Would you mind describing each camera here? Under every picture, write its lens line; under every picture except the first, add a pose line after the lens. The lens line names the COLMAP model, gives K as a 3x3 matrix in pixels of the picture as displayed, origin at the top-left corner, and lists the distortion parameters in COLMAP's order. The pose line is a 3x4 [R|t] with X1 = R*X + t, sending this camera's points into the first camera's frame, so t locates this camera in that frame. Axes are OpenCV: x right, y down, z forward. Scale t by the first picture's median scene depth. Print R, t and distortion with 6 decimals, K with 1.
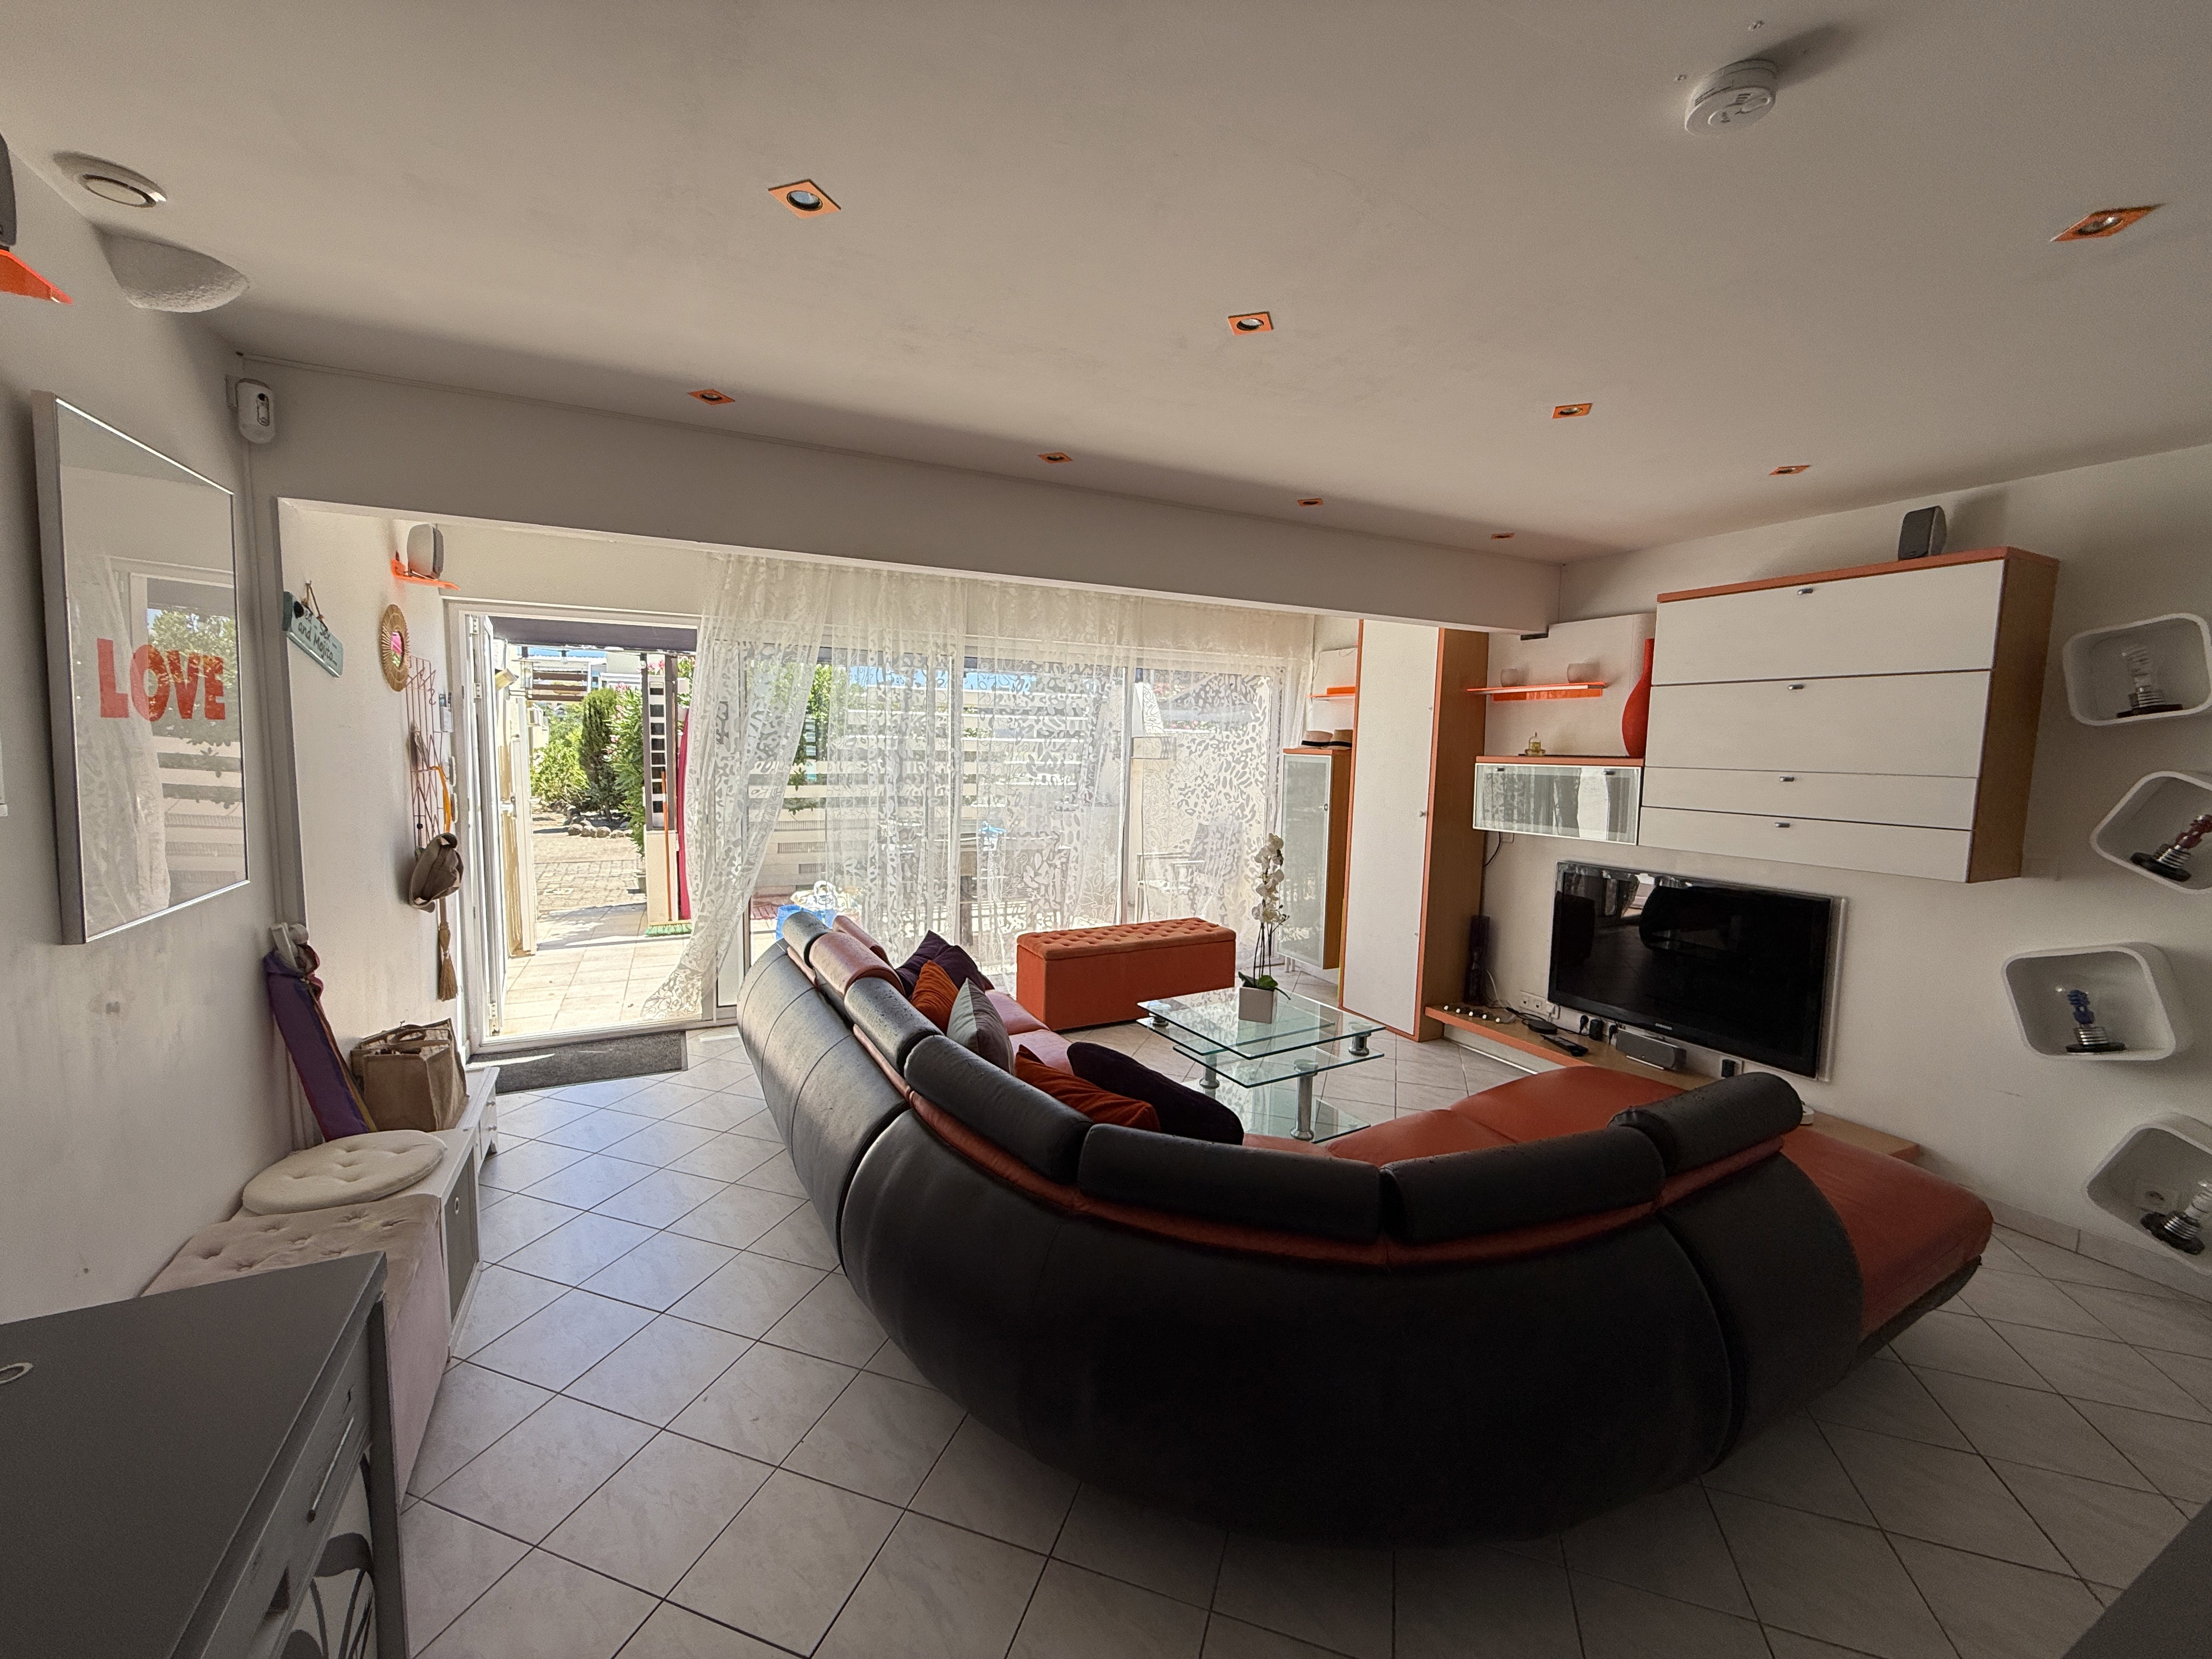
lens RADIAL K [[882.5, 0, 1104.0], [0, 882.5, 829.1], [0, 0, 1]] dist [0.002028, 0.000920]
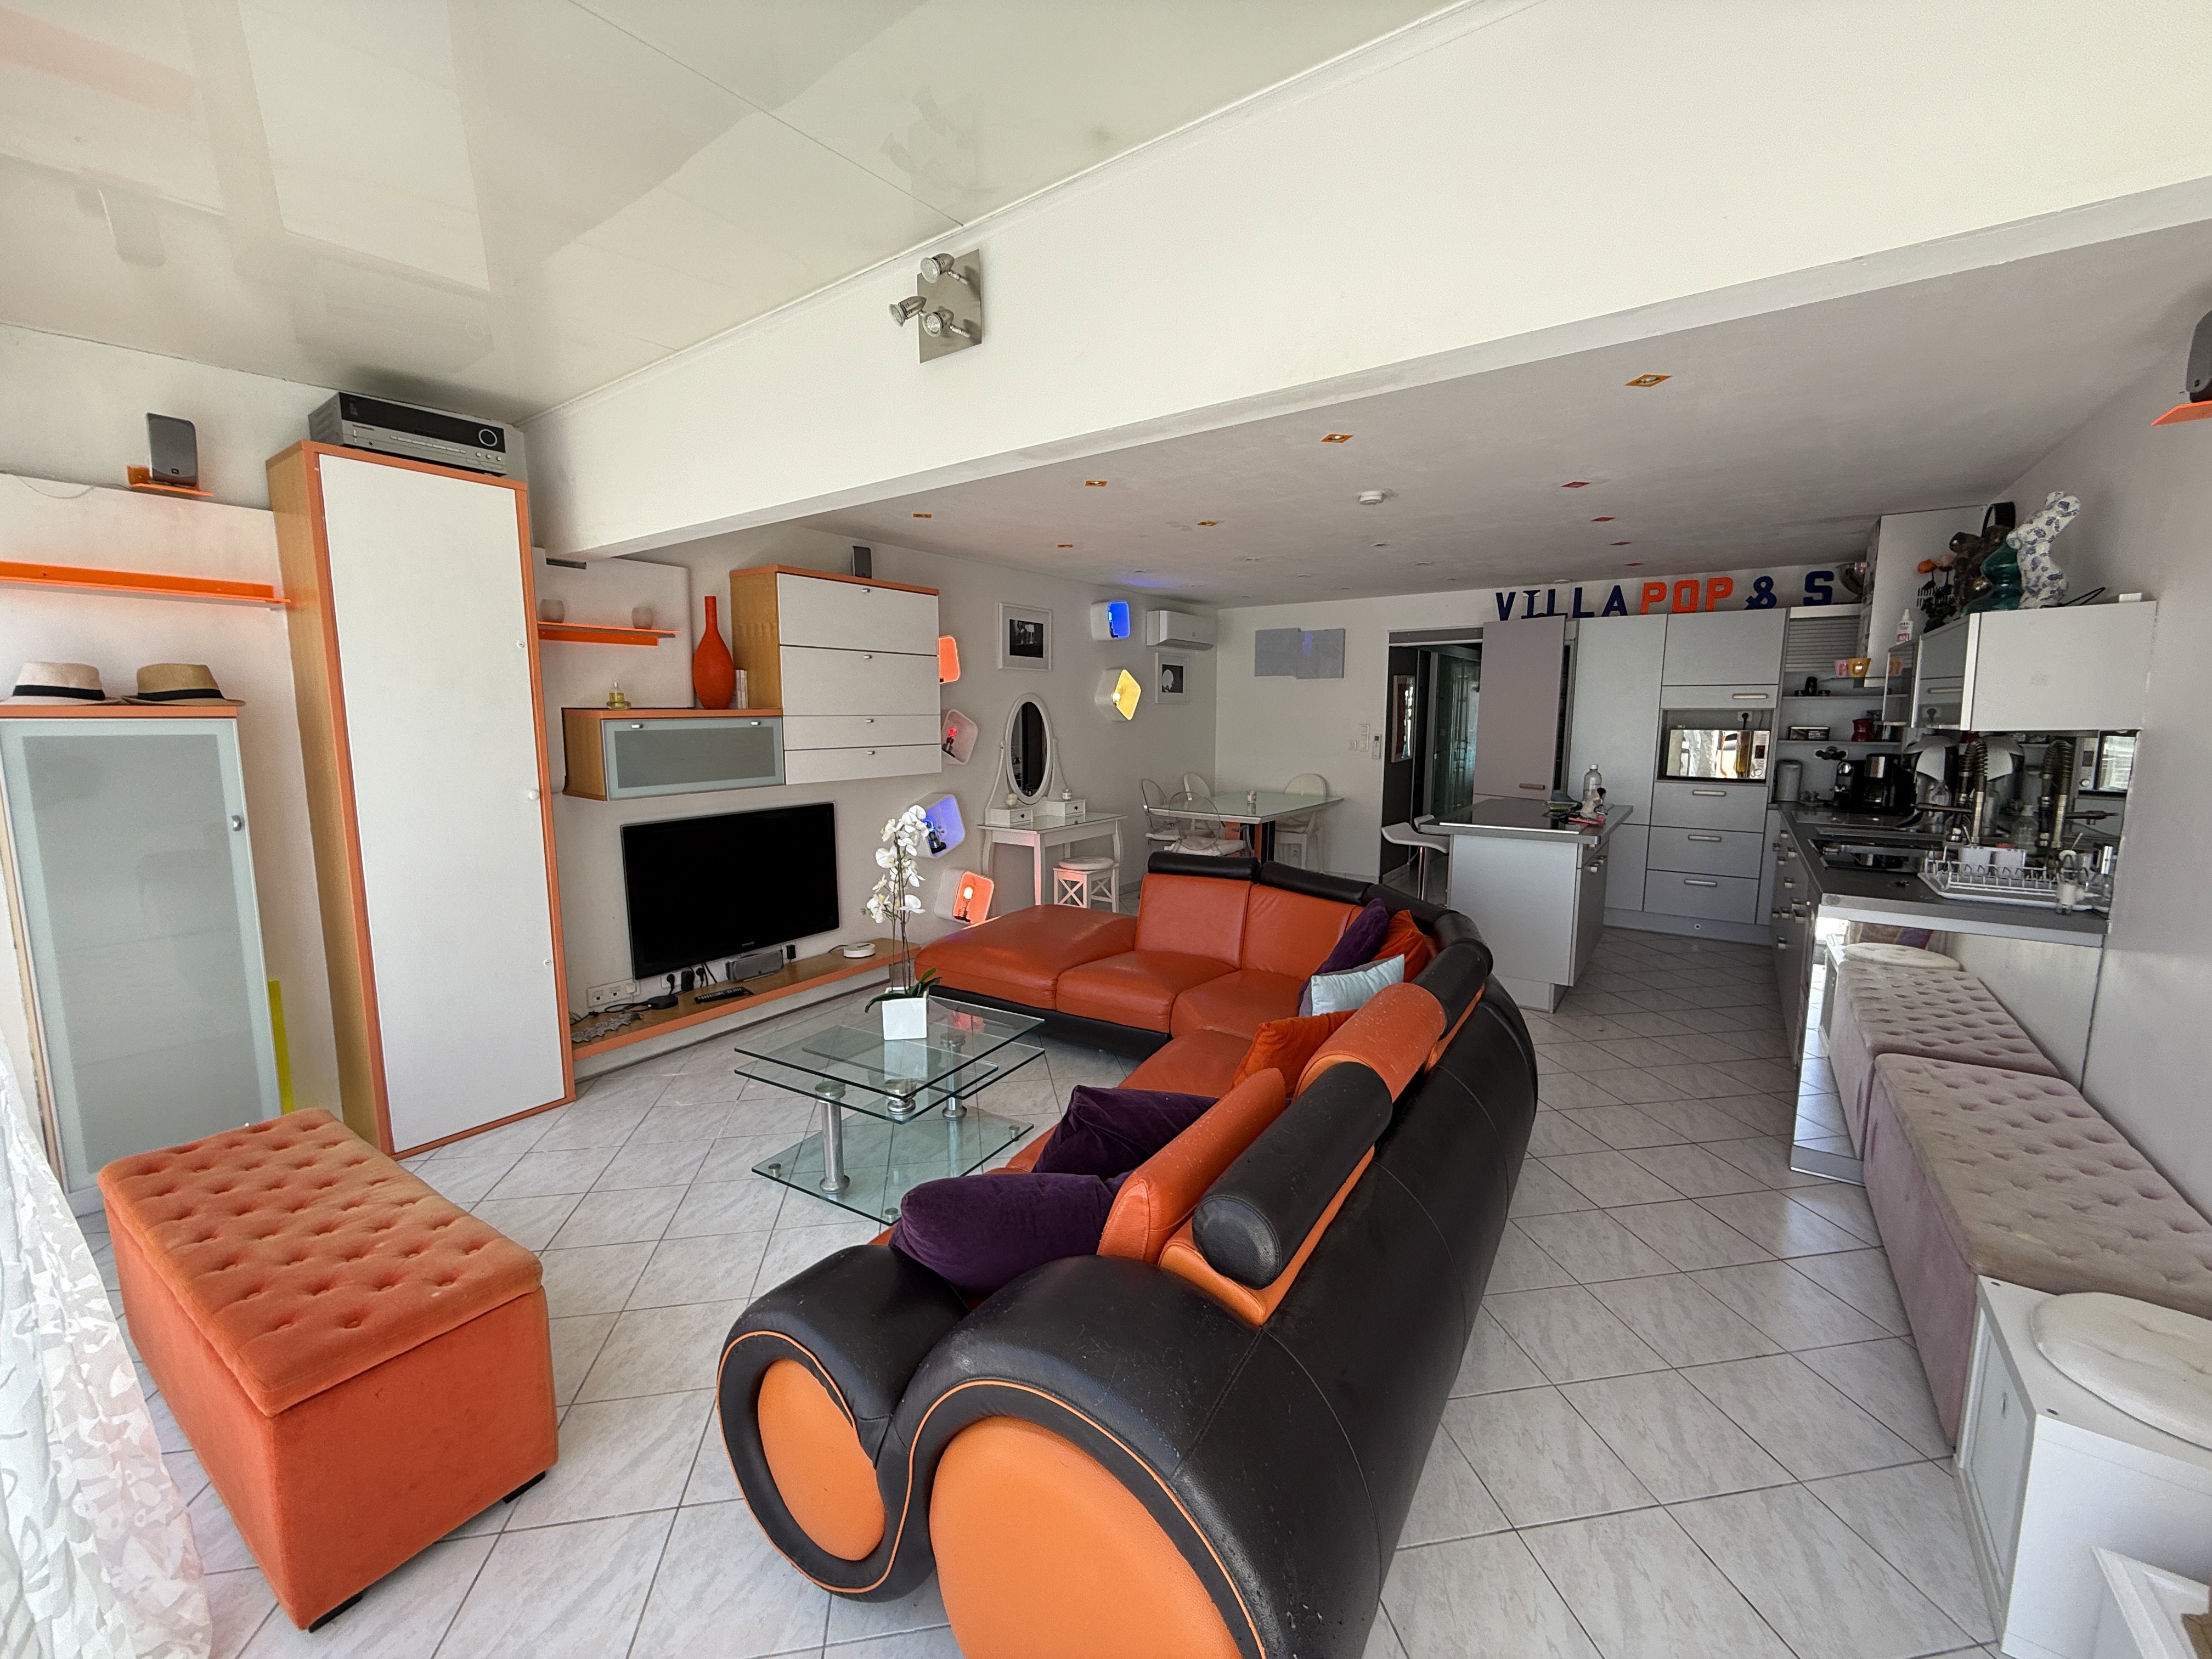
lens RADIAL K [[882.5, 0, 1105.9], [0, 882.5, 826.3], [0, 0, 1]] dist [0.002028, 0.000920]
pose [[-0.486291, -0.134219, 0.863427, -0.503962], [0.067998, 0.979323, 0.190532, -0.100896], [-0.871147, 0.151365, -0.467110, 1.008665]]
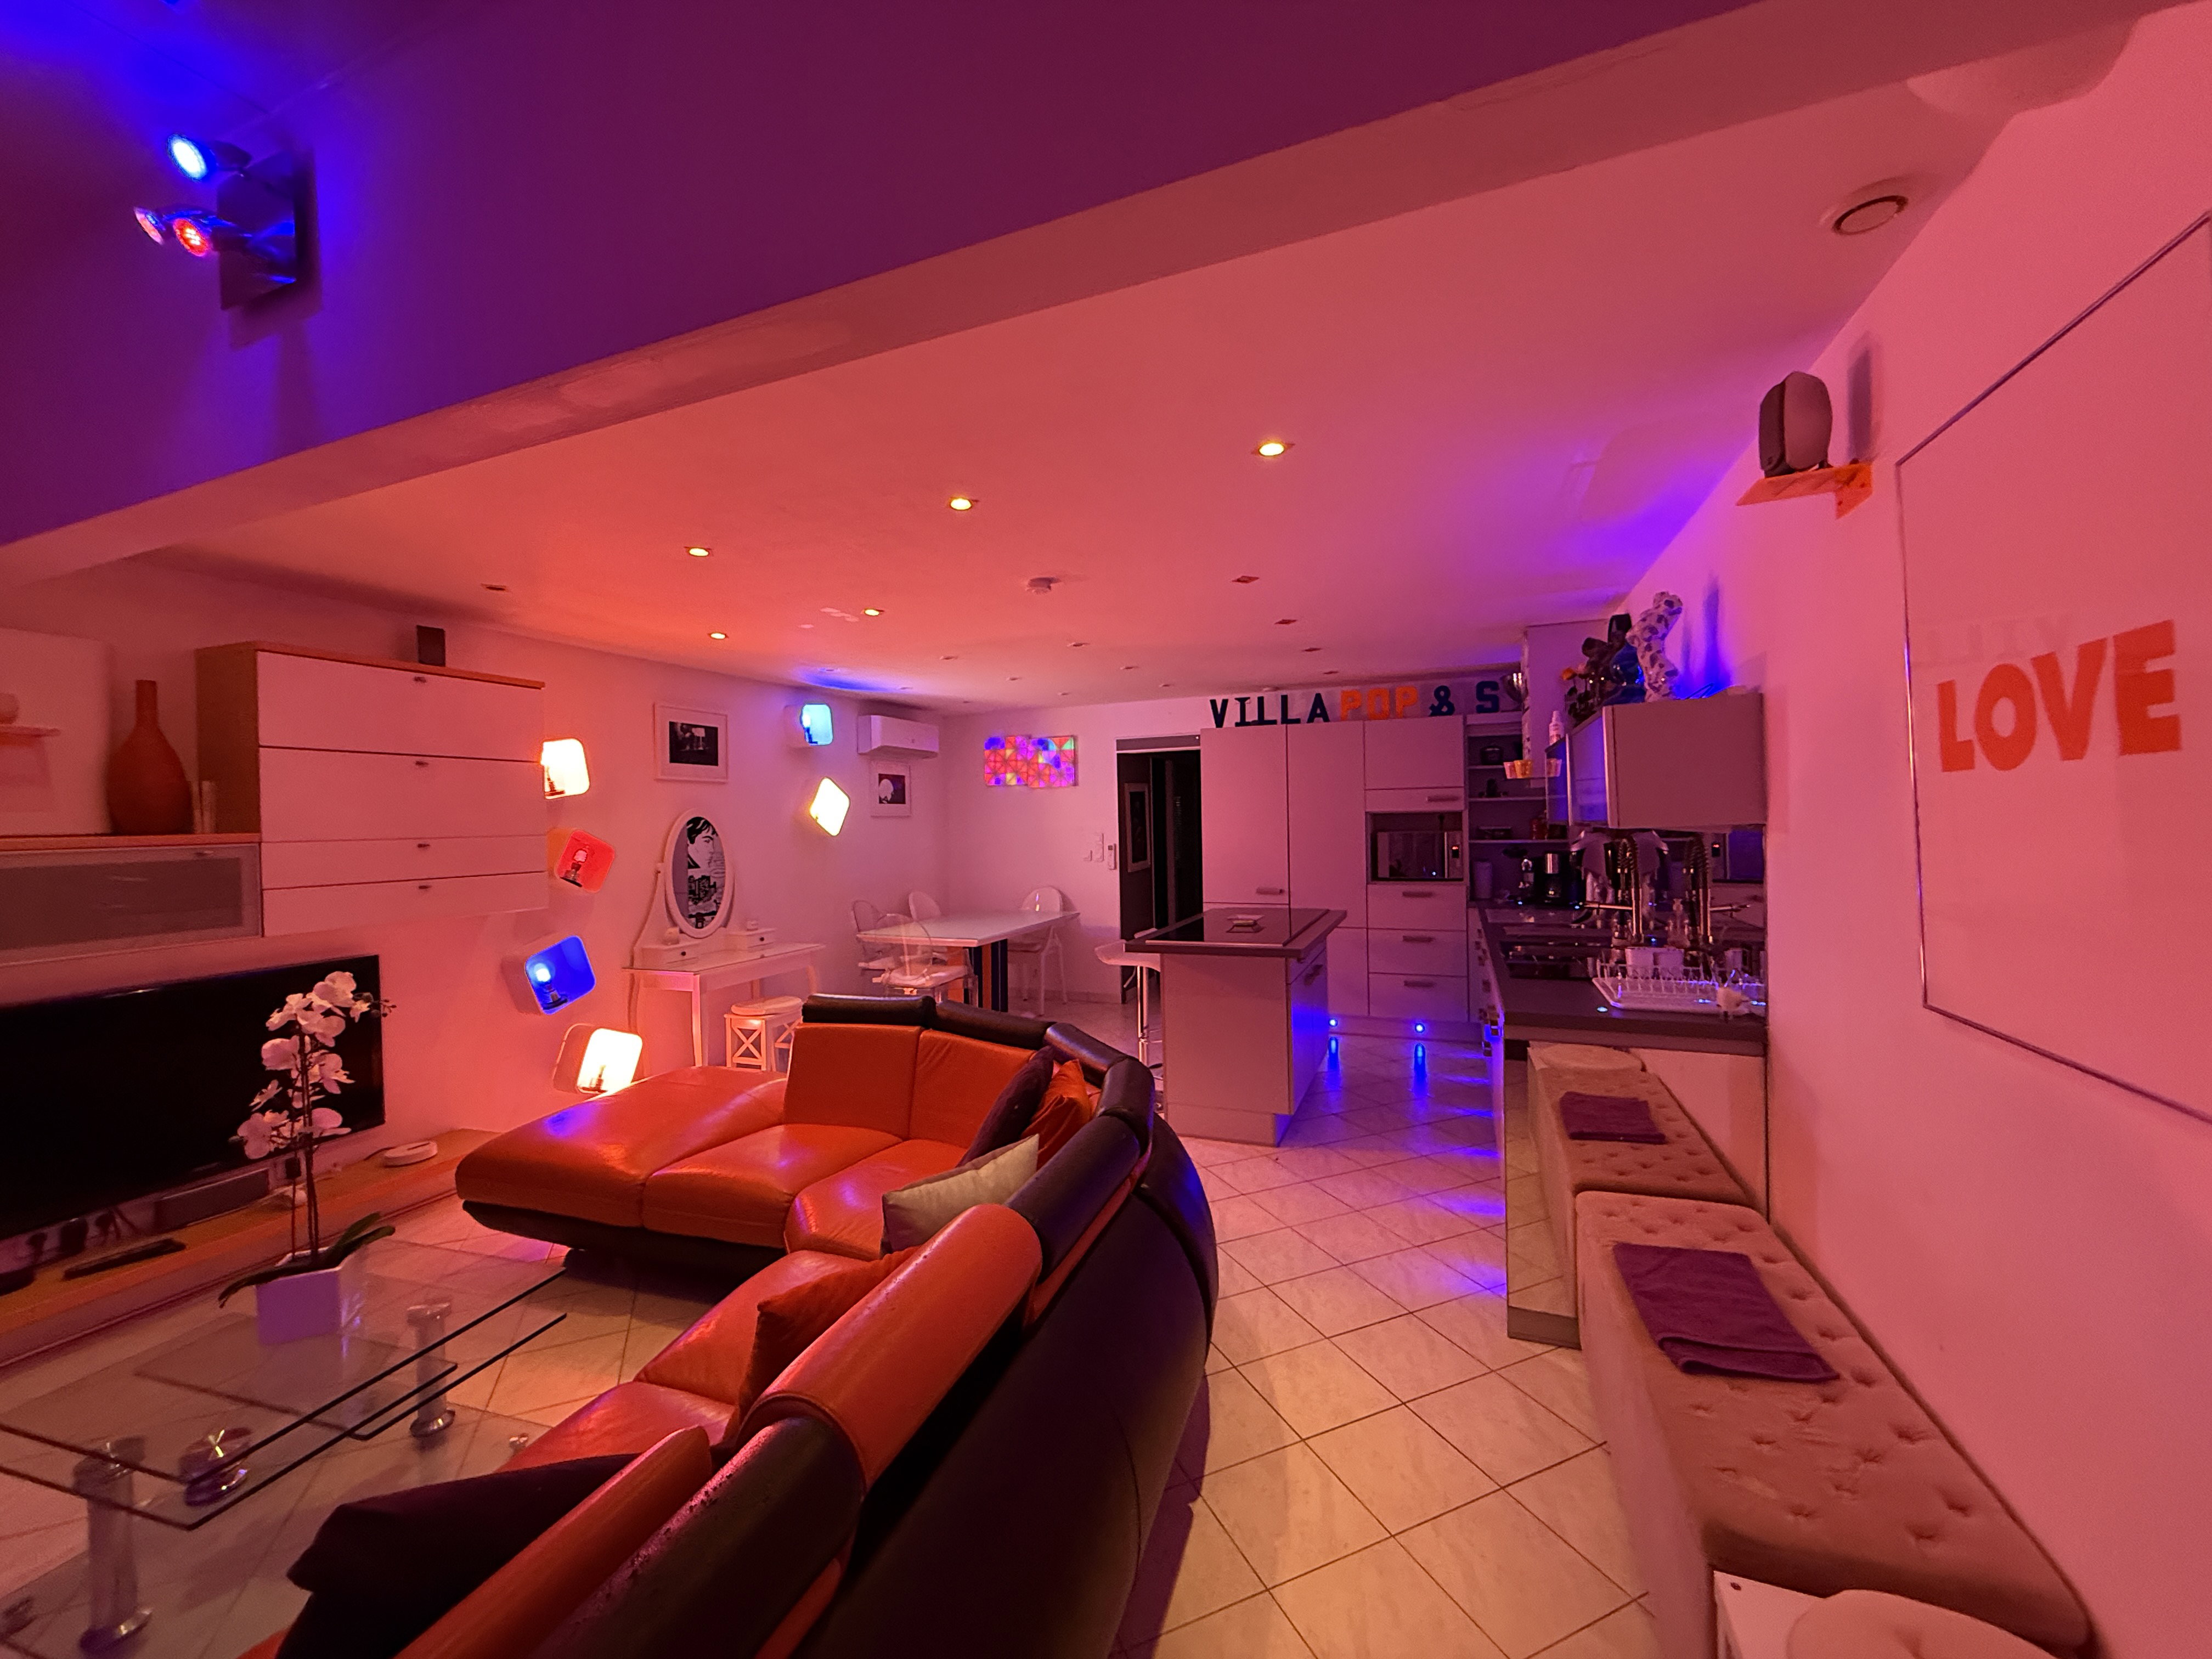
lens RADIAL K [[882.5, 0, 1103.3], [0, 882.5, 822.5], [0, 0, 1]] dist [0.002028, 0.000920]
pose [[-0.677884, -0.008336, 0.735122, -0.455050], [0.071544, 0.994441, 0.077250, -0.080926], [-0.731680, 0.104960, -0.673519, 0.832913]]
